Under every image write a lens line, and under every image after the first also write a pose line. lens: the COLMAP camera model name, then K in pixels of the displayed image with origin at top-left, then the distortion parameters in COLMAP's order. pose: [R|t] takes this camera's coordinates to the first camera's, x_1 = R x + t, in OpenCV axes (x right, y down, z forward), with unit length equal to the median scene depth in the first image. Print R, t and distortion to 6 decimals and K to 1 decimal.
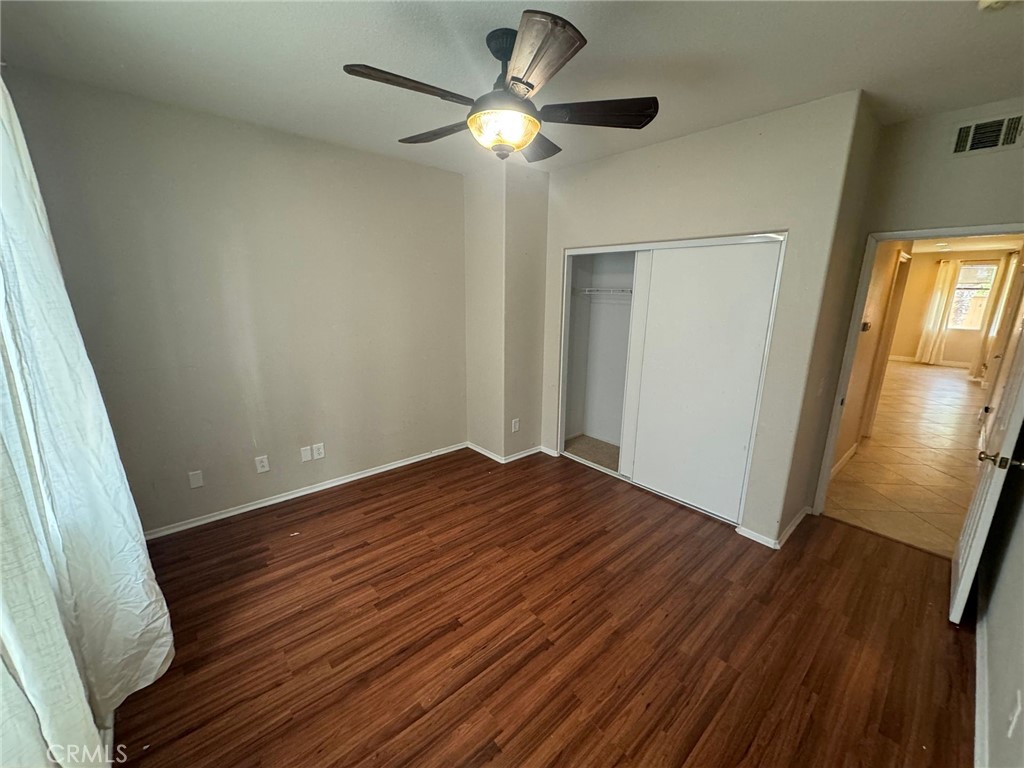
lens RADIAL K [[406.3, 0, 509.7], [0, 406.3, 386.2], [0, 0, 1]] dist [-0.003158, -0.000143]
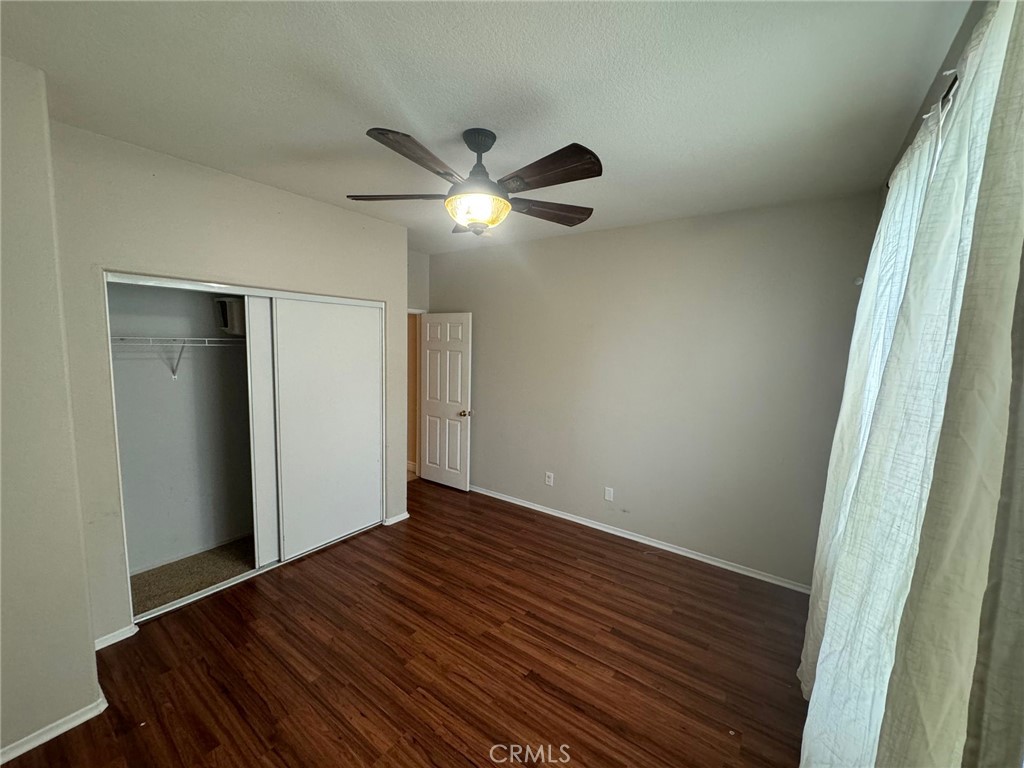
lens RADIAL K [[406.3, 0, 507.1], [0, 406.3, 386.5], [0, 0, 1]] dist [-0.003158, -0.000143]
pose [[-0.226332, -0.128117, 0.965588, -1.002159], [0.192344, 0.965914, 0.173245, -0.306454], [-0.954870, 0.224936, -0.193975, 1.079439]]
